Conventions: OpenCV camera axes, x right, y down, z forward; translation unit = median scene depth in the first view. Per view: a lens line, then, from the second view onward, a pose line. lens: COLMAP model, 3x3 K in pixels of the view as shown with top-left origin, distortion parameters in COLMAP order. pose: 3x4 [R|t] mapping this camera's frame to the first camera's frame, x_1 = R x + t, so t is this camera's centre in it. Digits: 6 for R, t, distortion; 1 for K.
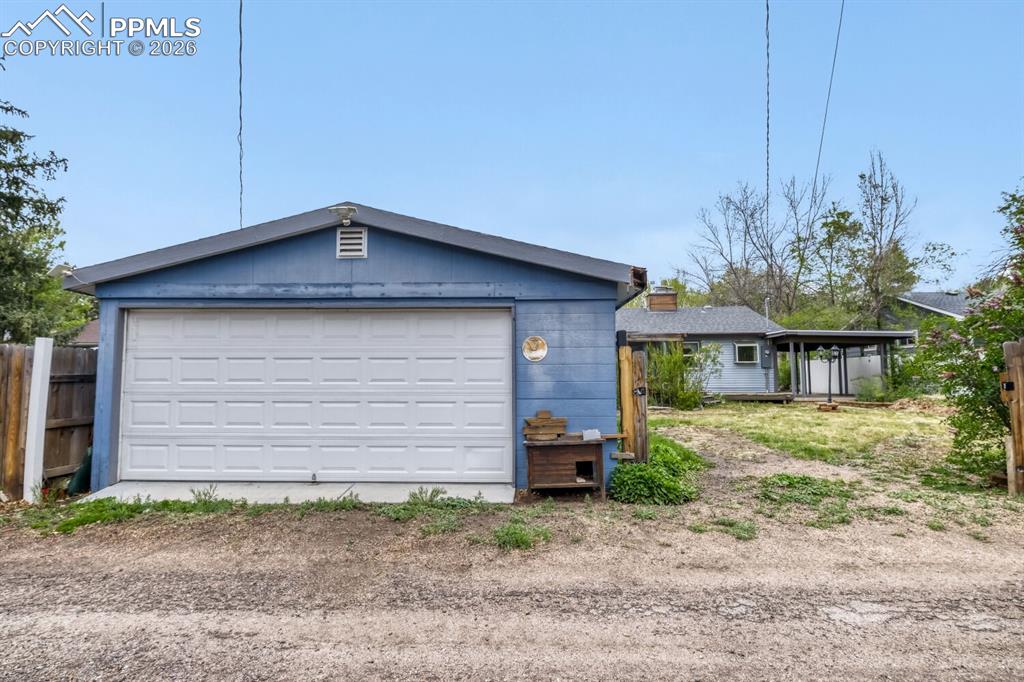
lens RADIAL K [[452.8, 0, 512.5], [0, 452.8, 350.7], [0, 0, 1]] dist [-0.001256, -0.001108]
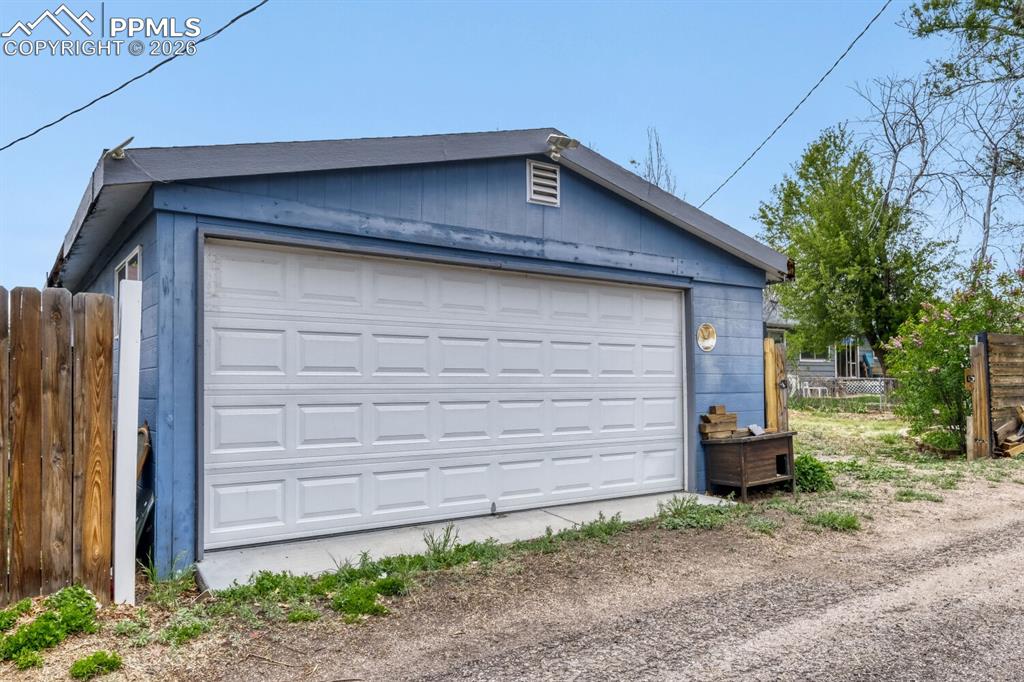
lens RADIAL K [[727.0, 0, 512.3], [0, 727.0, 339.7], [0, 0, 1]] dist [0.013361, 0.005836]
pose [[0.797416, 0.032978, 0.602528, -1.102718], [-0.045680, 0.998939, 0.005780, 0.009570], [-0.601699, -0.032133, 0.798076, 0.083805]]
